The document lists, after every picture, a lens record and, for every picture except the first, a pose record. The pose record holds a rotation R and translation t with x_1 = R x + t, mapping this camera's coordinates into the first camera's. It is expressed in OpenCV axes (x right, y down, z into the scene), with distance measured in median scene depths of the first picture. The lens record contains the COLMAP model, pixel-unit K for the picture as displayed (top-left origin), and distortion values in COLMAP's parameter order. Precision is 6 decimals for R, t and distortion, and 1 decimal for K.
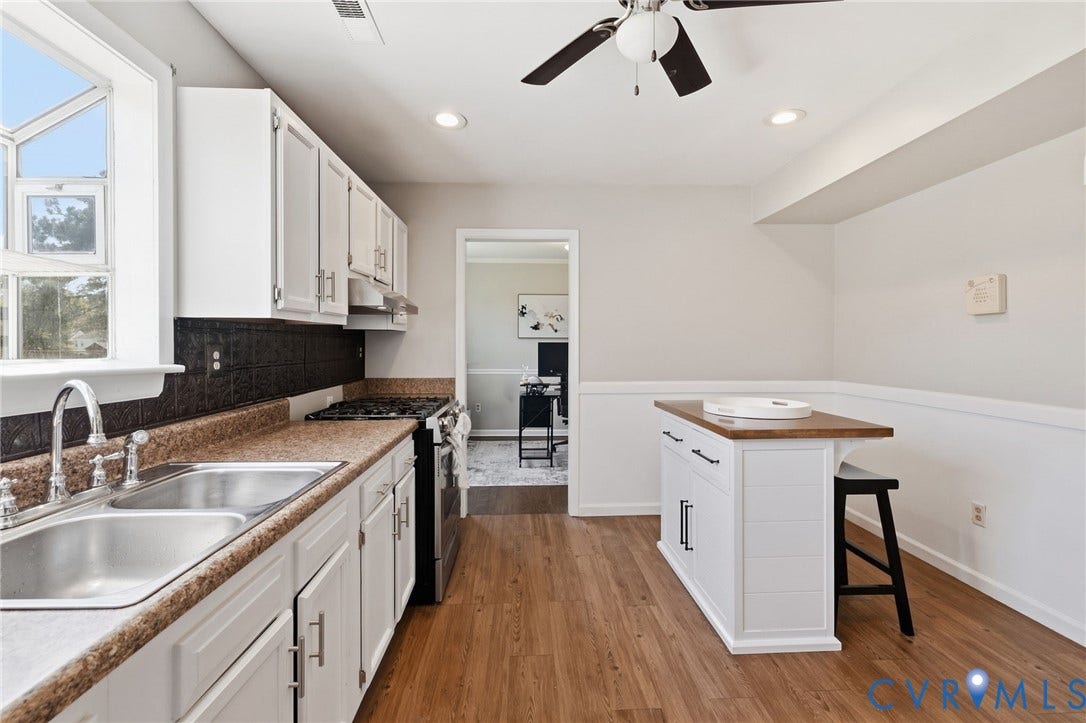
lens RADIAL K [[477.2, 0, 543.2], [0, 477.2, 352.1], [0, 0, 1]] dist [0.004079, 0.000822]
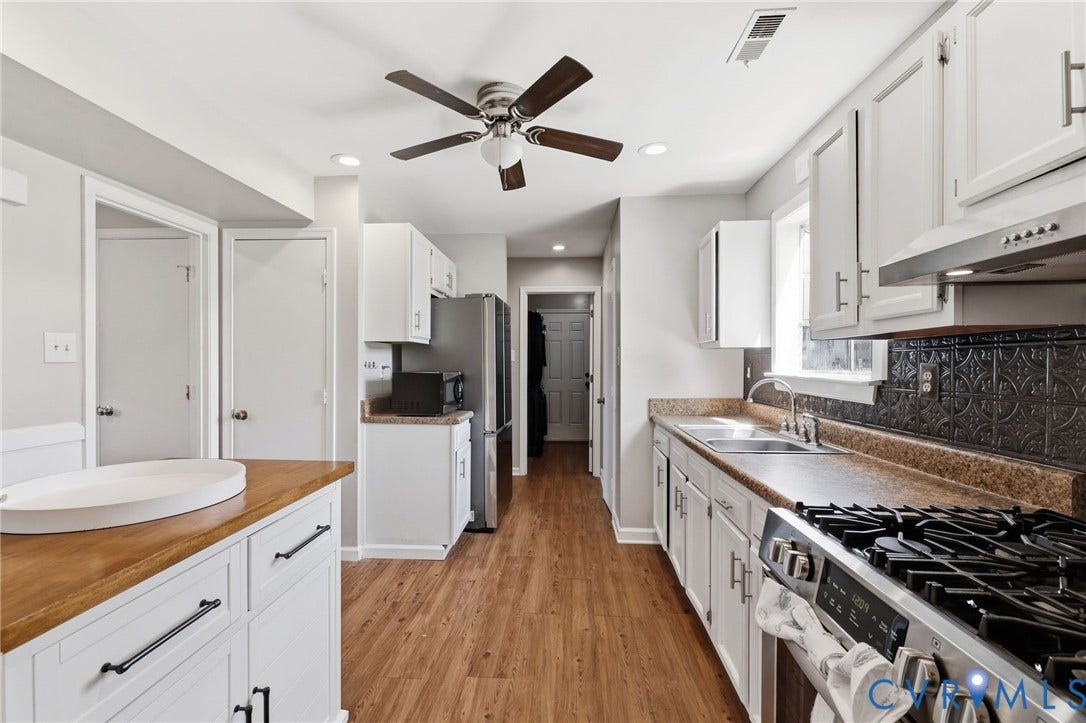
lens RADIAL K [[477.2, 0, 541.3], [0, 477.2, 362.1], [0, 0, 1]] dist [0.004079, 0.000822]
pose [[-0.994945, -0.000334, 0.100420, -0.045051], [0.000916, 0.999923, 0.012398, -0.031383], [-0.100416, 0.012427, -0.994868, 2.006715]]
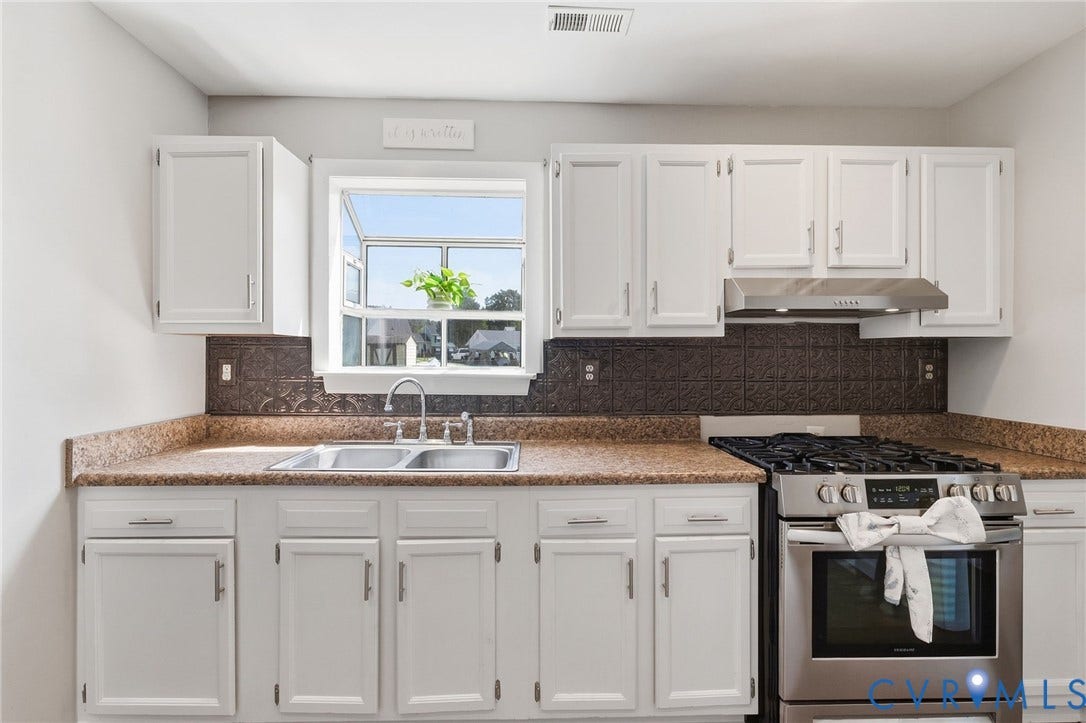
lens RADIAL K [[477.2, 0, 541.6], [0, 477.2, 359.3], [0, 0, 1]] dist [0.004079, 0.000822]
pose [[-0.009905, 0.001630, -0.999950, 0.549649], [-0.018562, 0.999826, 0.001814, -0.016926], [0.999779, 0.018579, -0.009873, 0.899997]]
